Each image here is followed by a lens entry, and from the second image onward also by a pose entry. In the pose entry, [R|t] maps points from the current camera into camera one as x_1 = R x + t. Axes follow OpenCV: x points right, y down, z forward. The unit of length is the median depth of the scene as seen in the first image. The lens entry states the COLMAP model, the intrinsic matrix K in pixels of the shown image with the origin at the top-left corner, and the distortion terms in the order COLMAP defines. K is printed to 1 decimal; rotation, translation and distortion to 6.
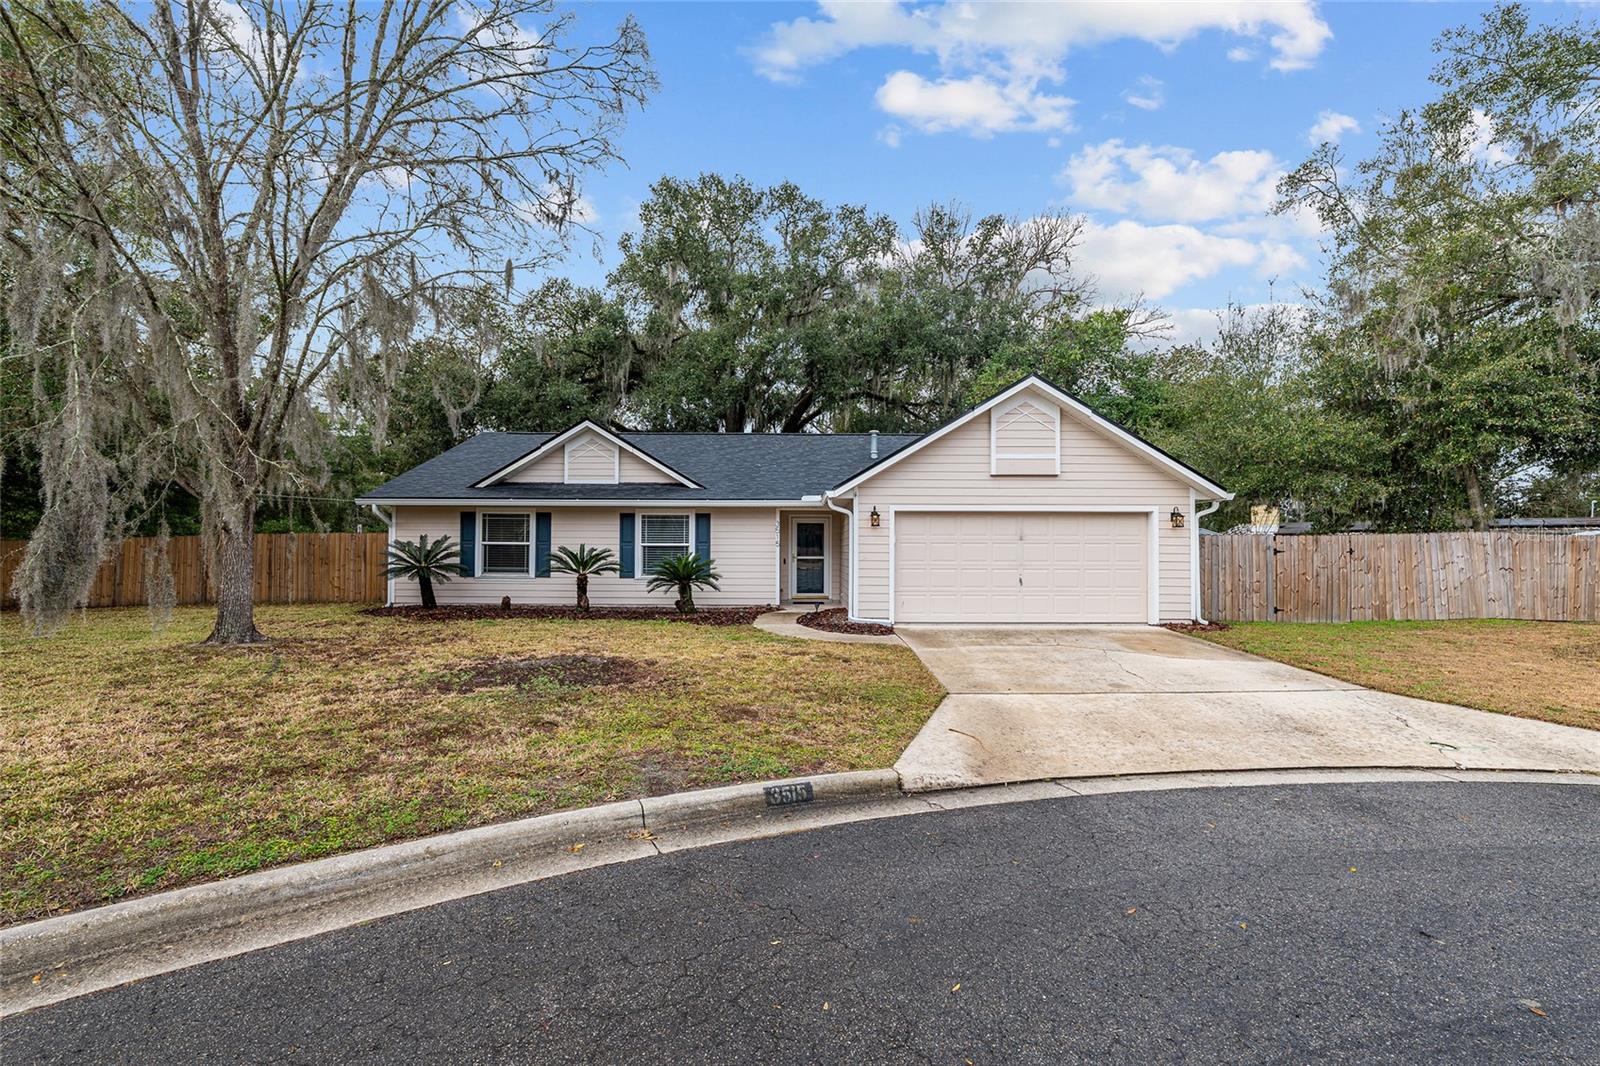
lens RADIAL K [[701.6, 0, 804.1], [0, 701.6, 540.9], [0, 0, 1]] dist [0.000438, -0.000117]
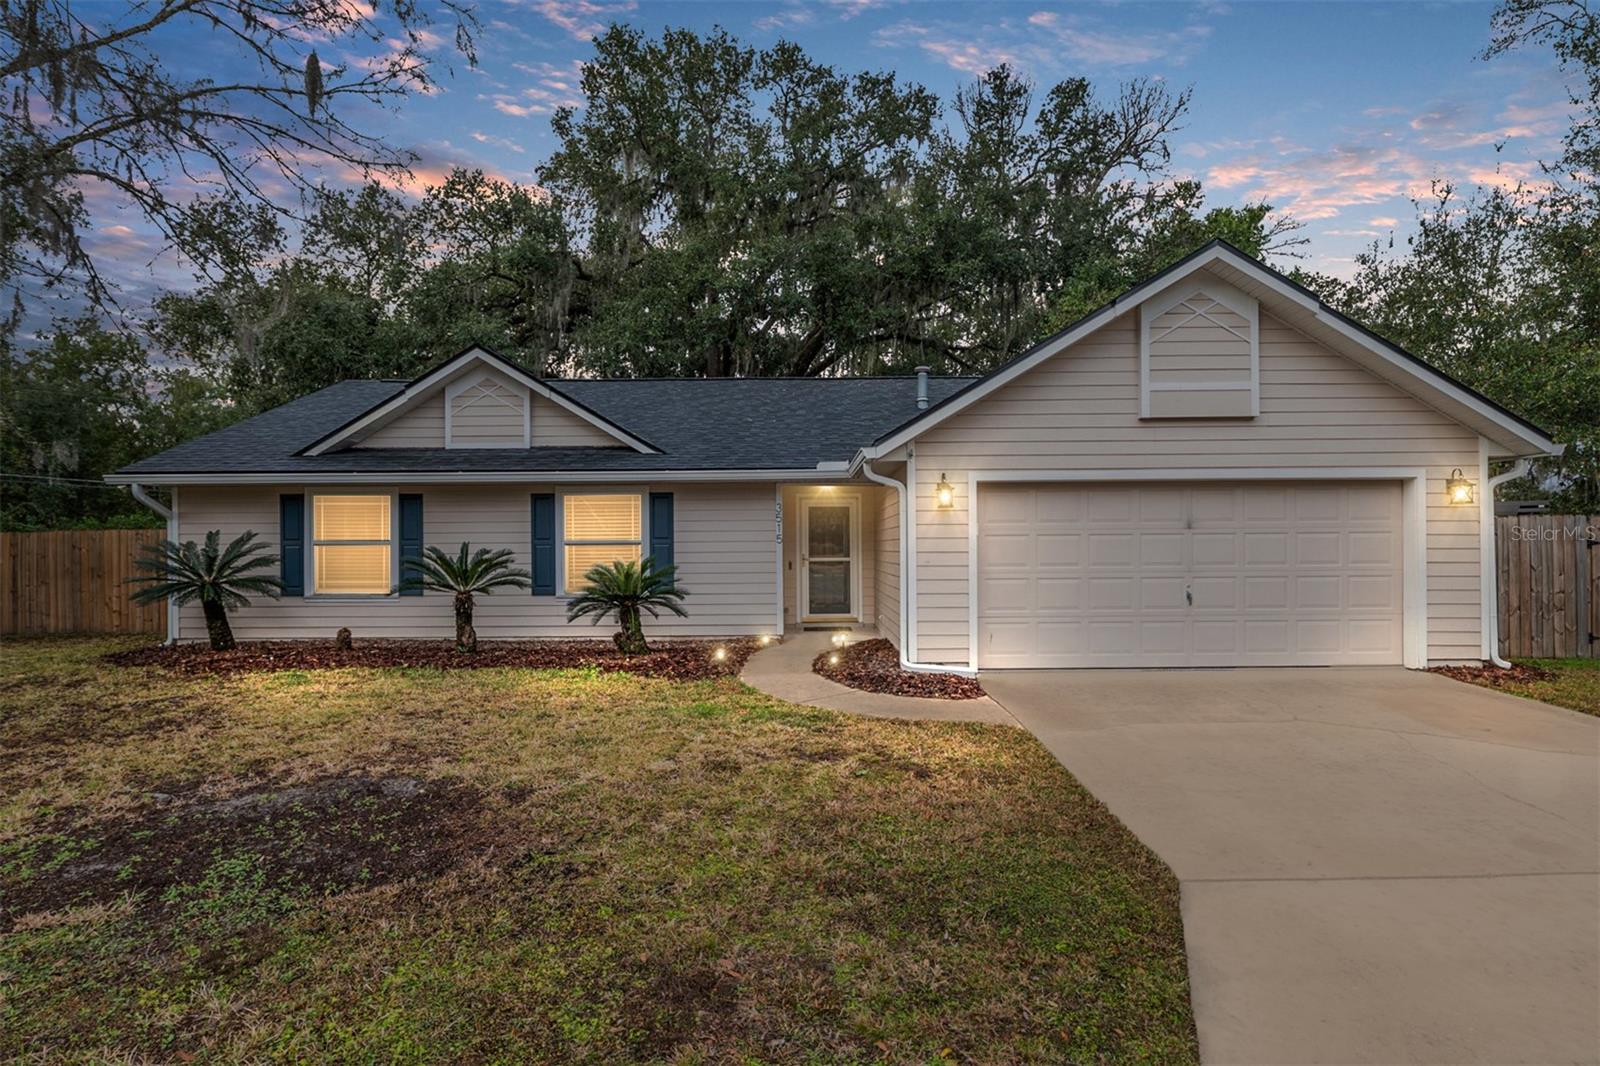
lens RADIAL K [[835.6, 0, 801.9], [0, 835.6, 541.6], [0, 0, 1]] dist [0.003509, 0.000597]
pose [[0.999903, -0.010850, -0.008697, -0.007611], [0.010921, 0.999907, 0.008223, 0.000237], [0.008607, -0.008317, 0.999928, 0.172828]]
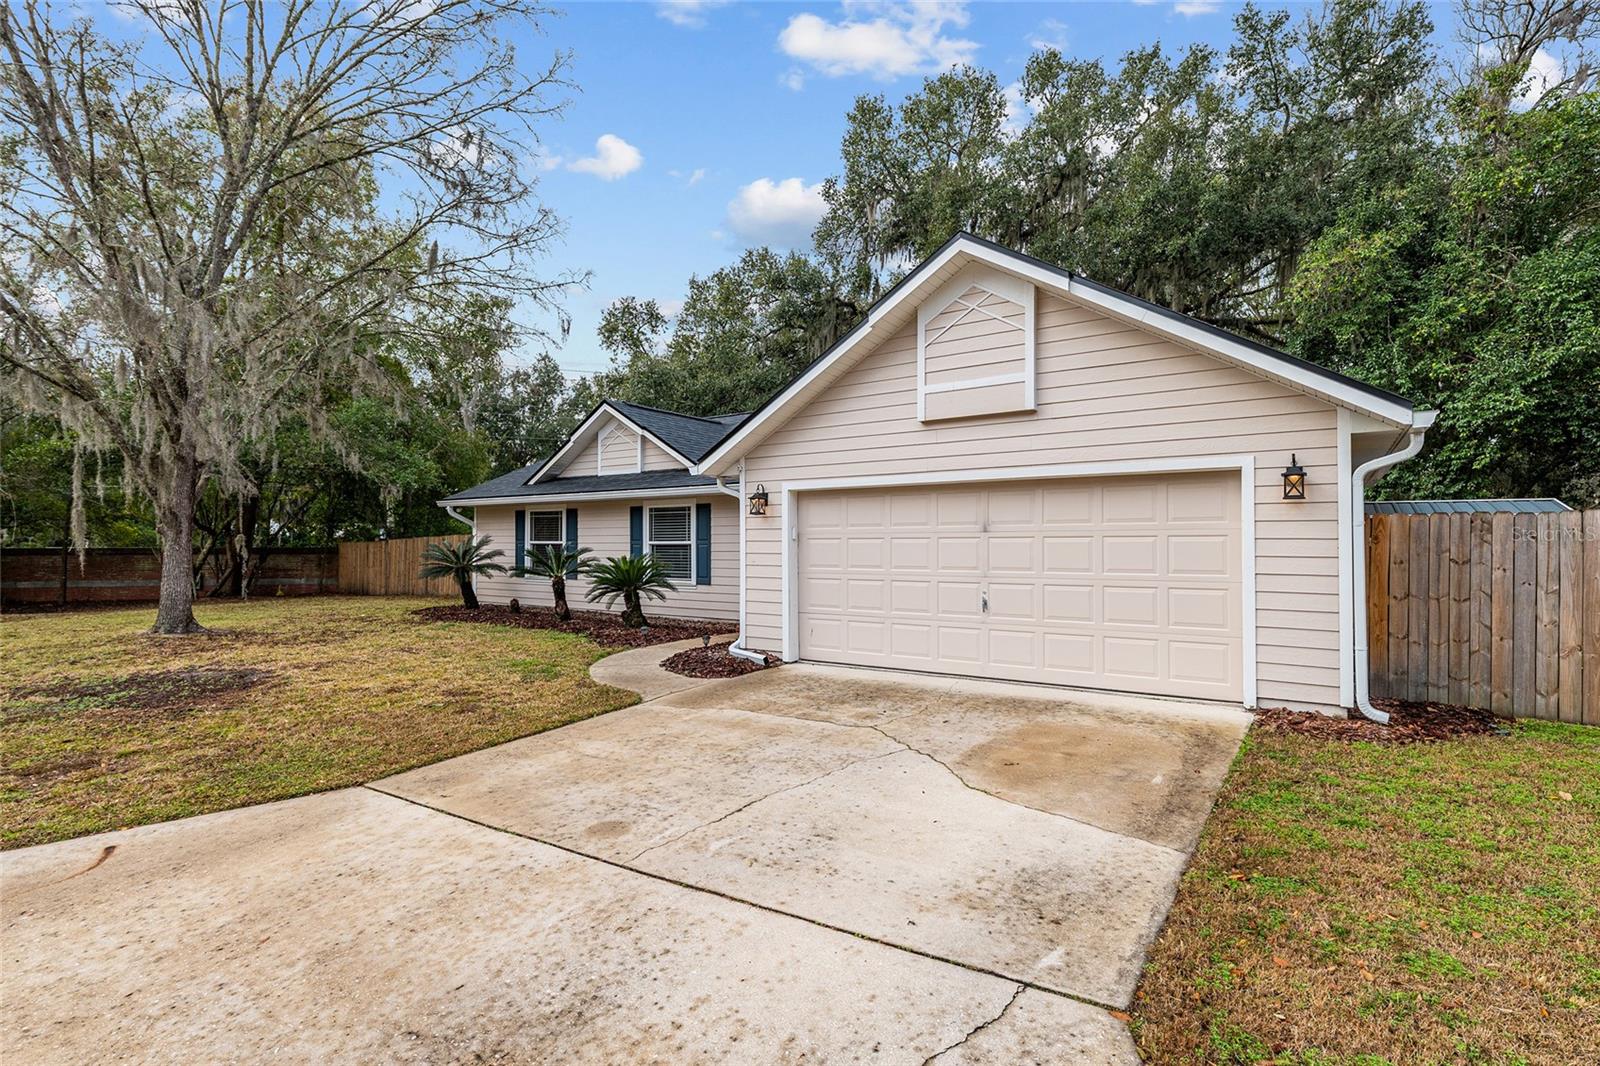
lens RADIAL K [[782.9, 0, 800.0], [0, 782.9, 533.0], [0, 0, 1]] dist [0.005082, 0.000131]
pose [[0.813373, -0.013231, -0.581592, 0.333321], [0.012402, 0.999908, -0.005403, 0.000762], [0.581610, -0.002819, 0.813463, 0.237147]]
